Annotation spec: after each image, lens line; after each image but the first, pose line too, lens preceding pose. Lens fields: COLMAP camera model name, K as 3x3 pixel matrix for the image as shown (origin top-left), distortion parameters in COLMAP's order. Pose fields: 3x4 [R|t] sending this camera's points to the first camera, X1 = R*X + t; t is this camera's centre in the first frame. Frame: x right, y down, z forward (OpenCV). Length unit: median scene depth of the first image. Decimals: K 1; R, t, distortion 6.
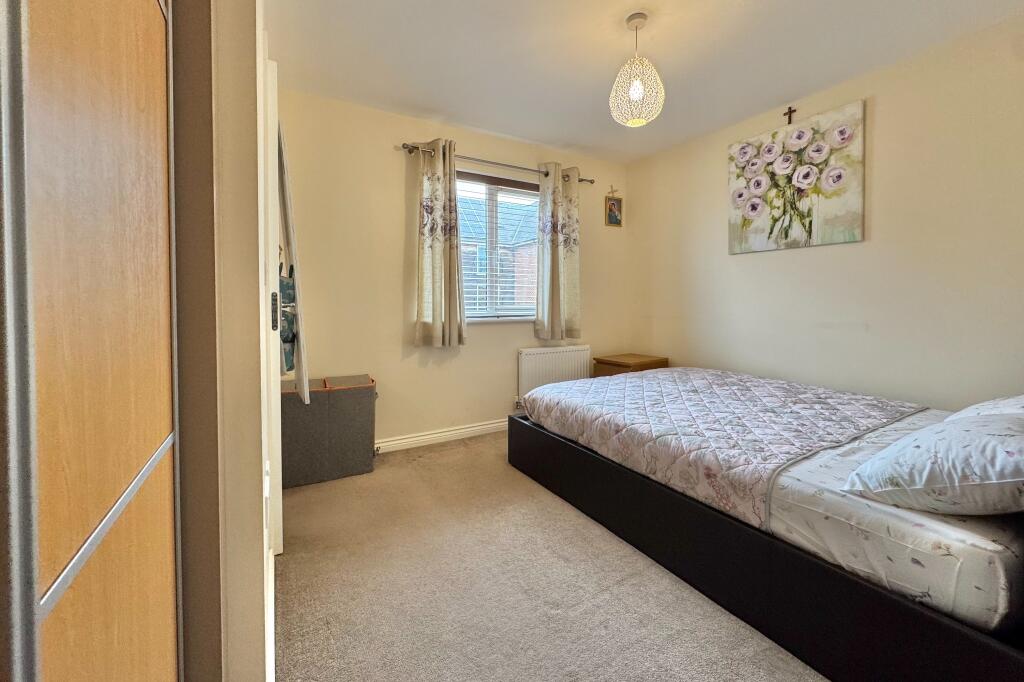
lens RADIAL K [[407.6, 0, 502.2], [0, 407.6, 307.5], [0, 0, 1]] dist [-0.004583, -0.000715]
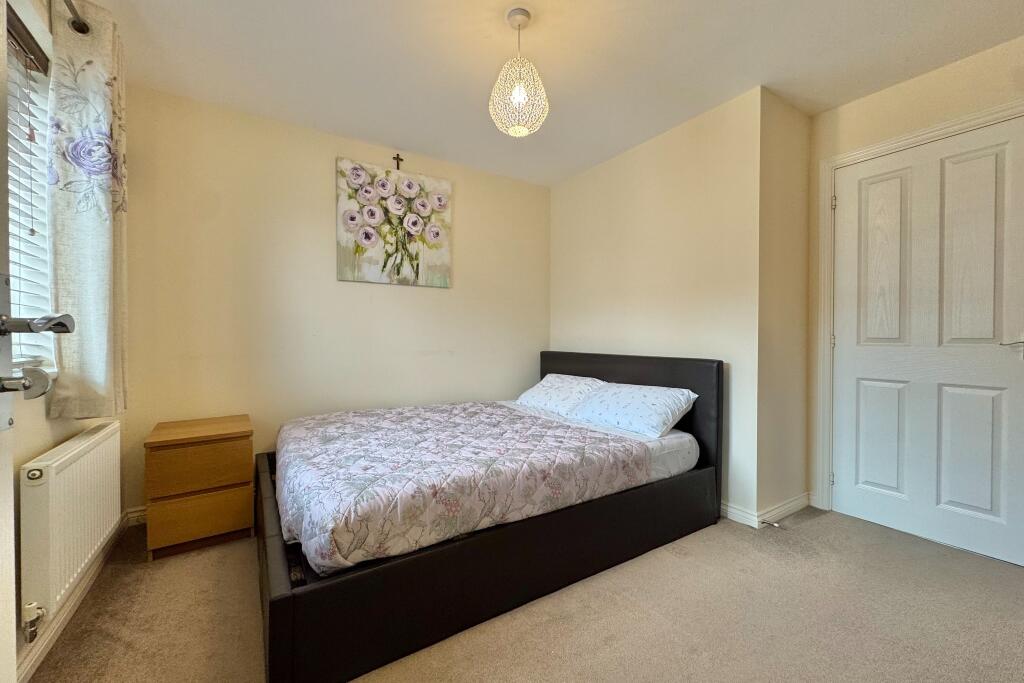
lens RADIAL K [[407.6, 0, 510.8], [0, 407.6, 344.4], [0, 0, 1]] dist [-0.004583, -0.000715]
pose [[-0.048725, -0.014910, 0.998701, -0.401574], [0.014914, 0.999766, 0.015653, 0.002416], [-0.998701, 0.015657, -0.048492, 0.763663]]
